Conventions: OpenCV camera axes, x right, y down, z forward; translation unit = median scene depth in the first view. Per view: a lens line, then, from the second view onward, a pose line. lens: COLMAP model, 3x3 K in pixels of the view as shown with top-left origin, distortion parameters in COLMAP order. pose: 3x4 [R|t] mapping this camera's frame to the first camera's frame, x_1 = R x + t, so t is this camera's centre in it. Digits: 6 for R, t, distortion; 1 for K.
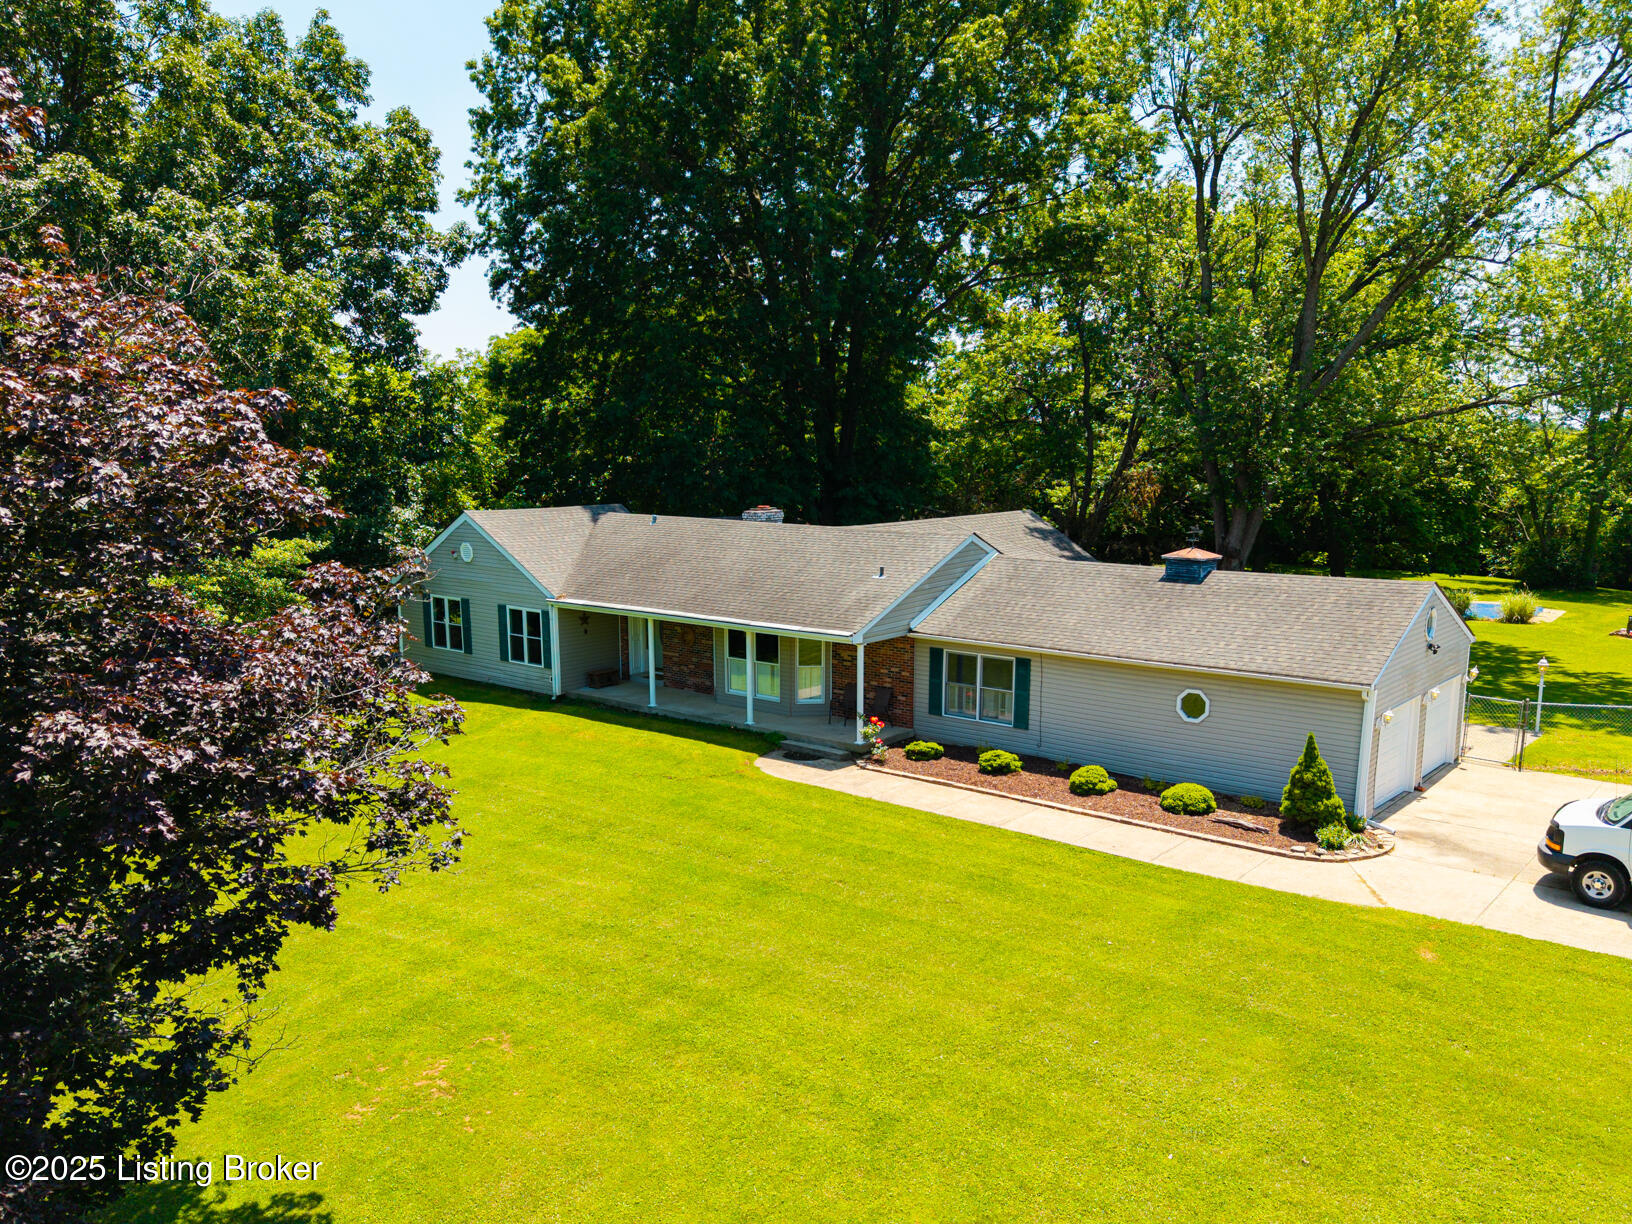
lens RADIAL K [[1284.6, 0, 806.9], [0, 1284.6, 655.8], [0, 0, 1]] dist [0.024066, -0.027273]
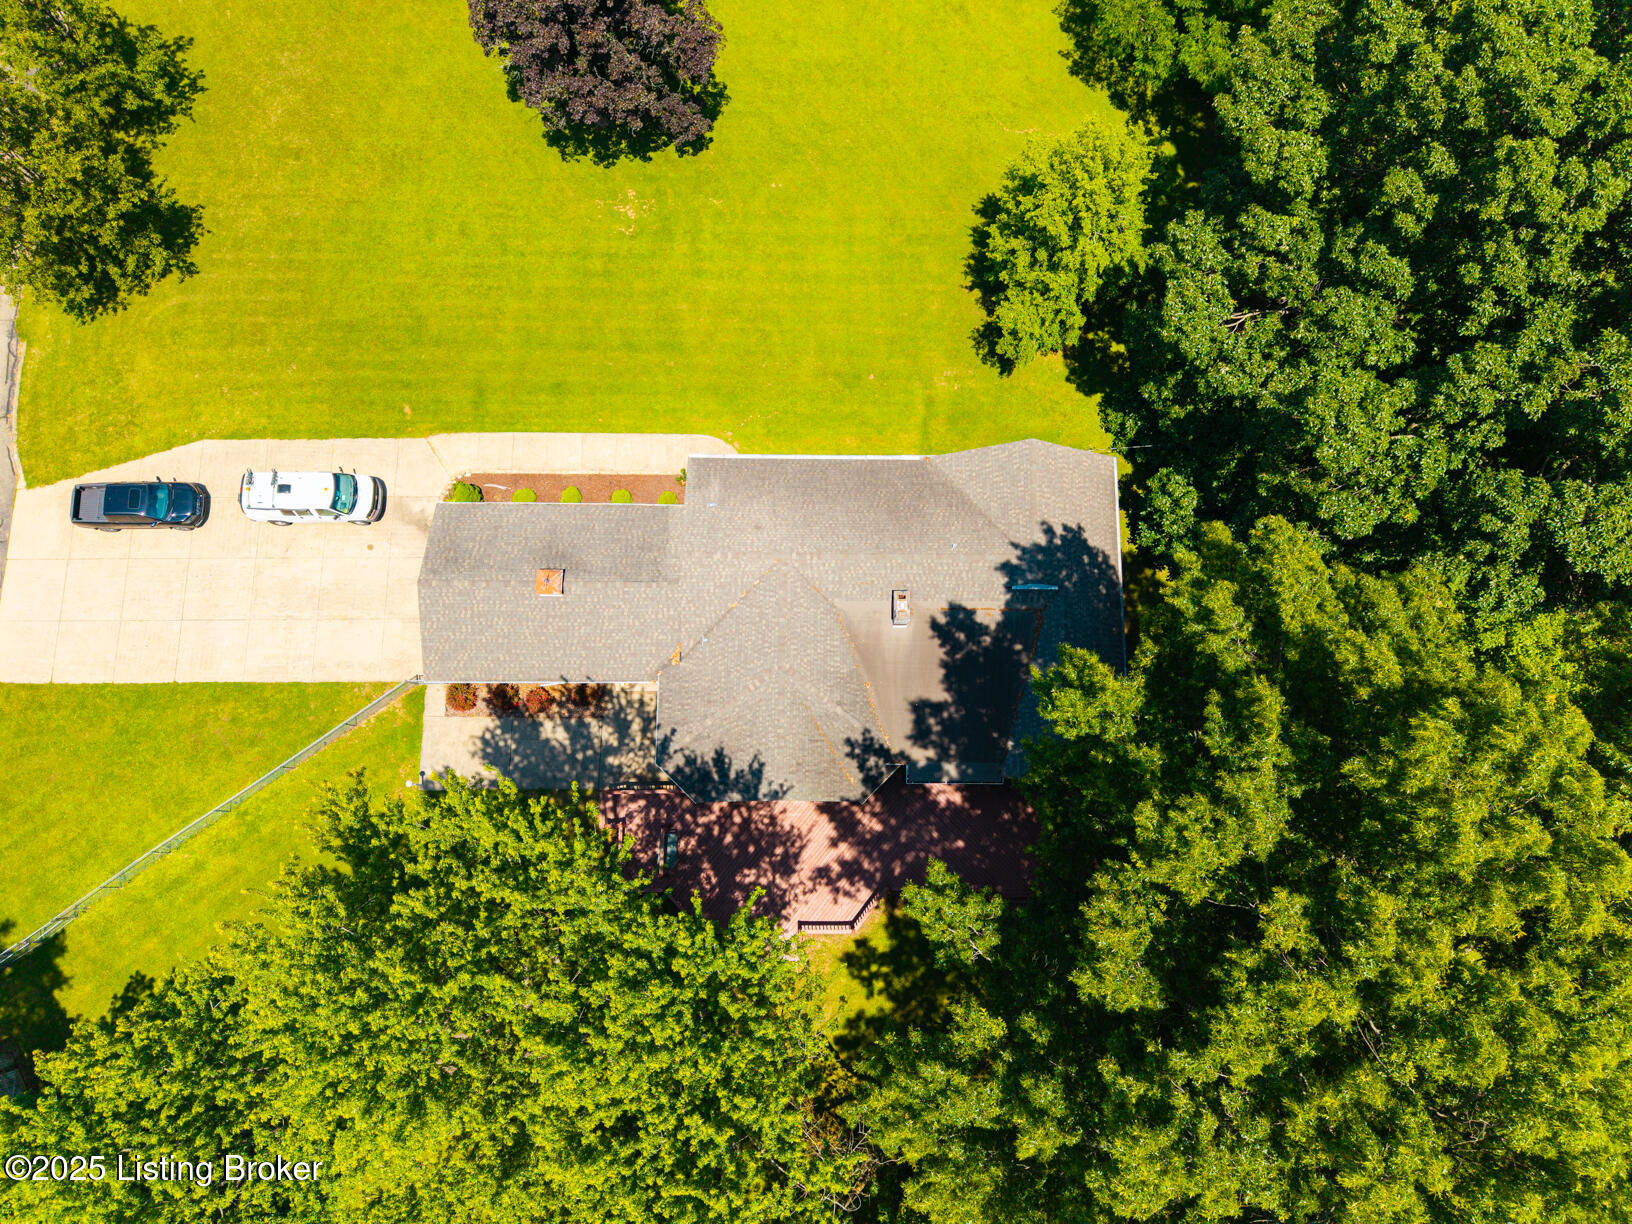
lens RADIAL K [[1094.9, 0, 829.0], [0, 1094.9, 624.6], [0, 0, 1]] dist [0.015319, -0.016444]
pose [[-0.763119, 0.630167, -0.143312, 0.196618], [-0.141217, 0.053796, 0.988516, -1.194900], [0.630640, 0.774594, 0.047937, 0.918145]]
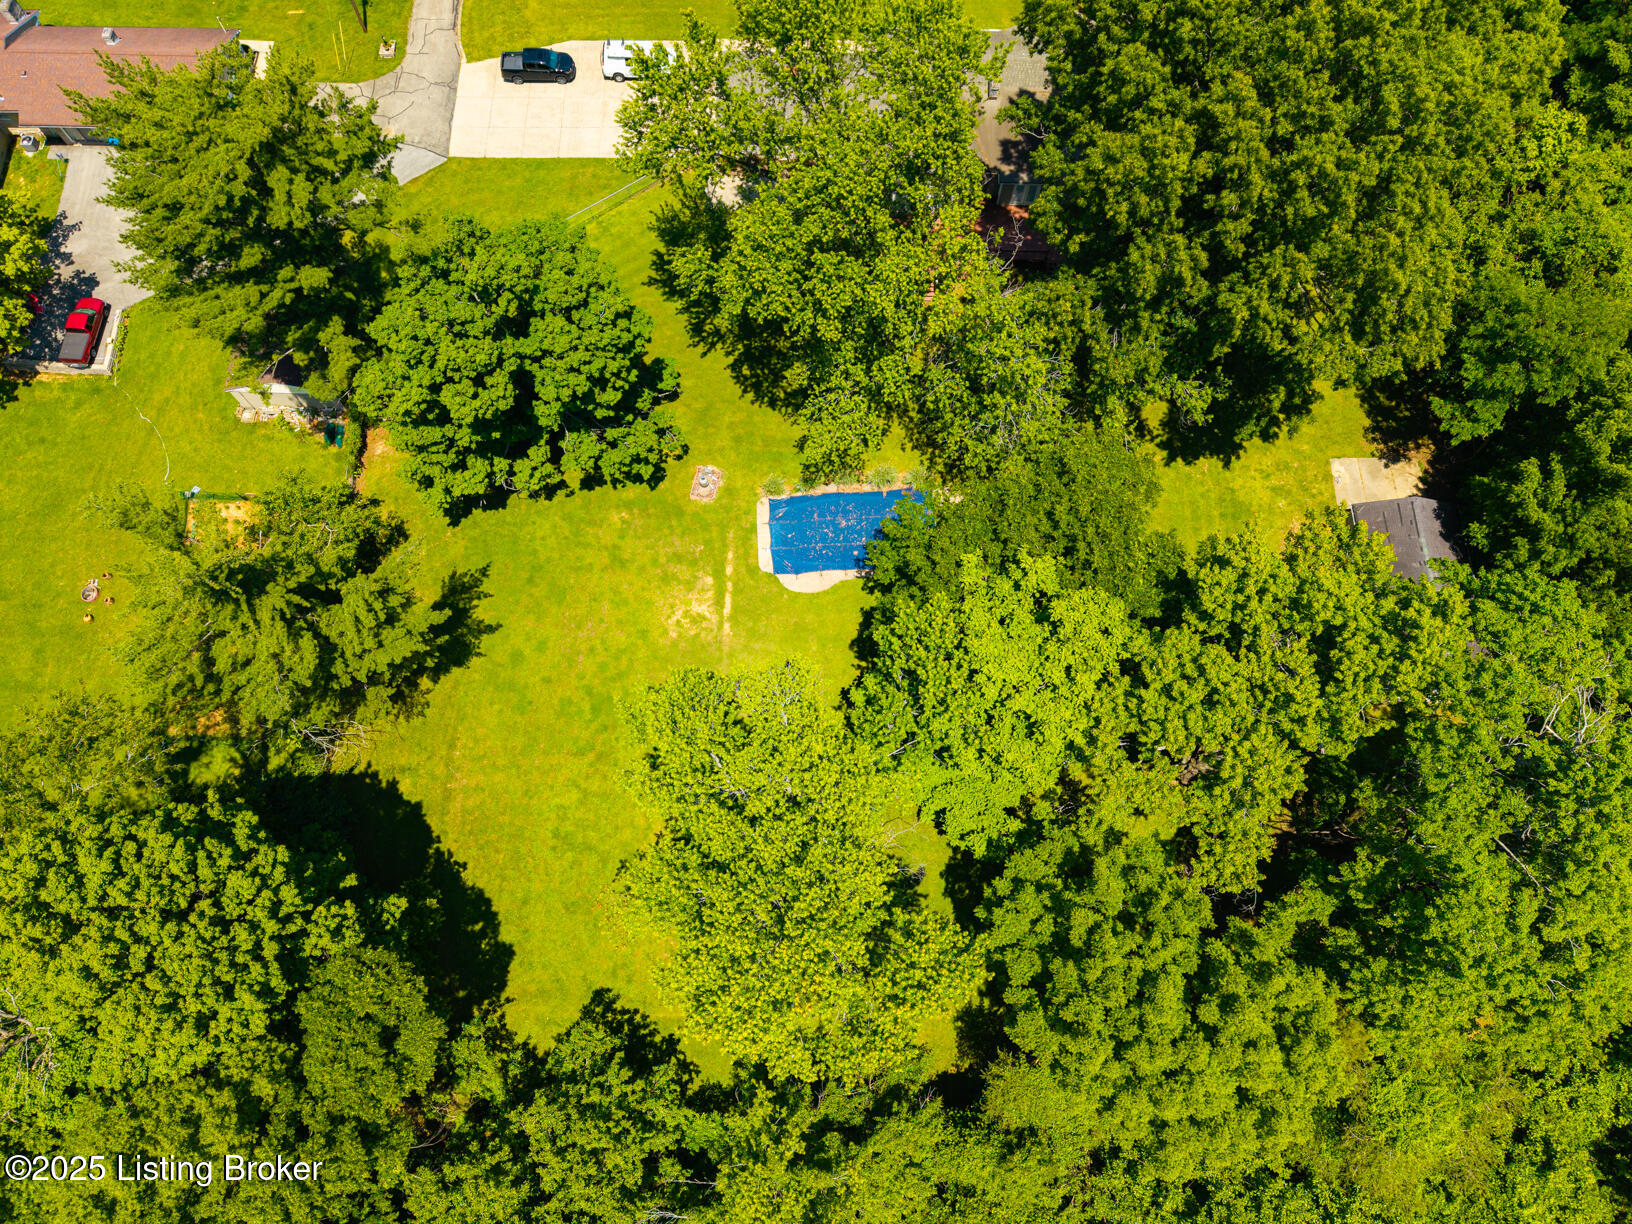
lens RADIAL K [[1094.9, 0, 813.8], [0, 1094.9, 626.1], [0, 0, 1]] dist [0.015319, -0.016444]
pose [[-0.765962, 0.602423, -0.224474, 1.228450], [-0.134245, 0.191590, 0.972251, -1.770963], [0.628713, 0.774842, -0.065878, 1.674600]]
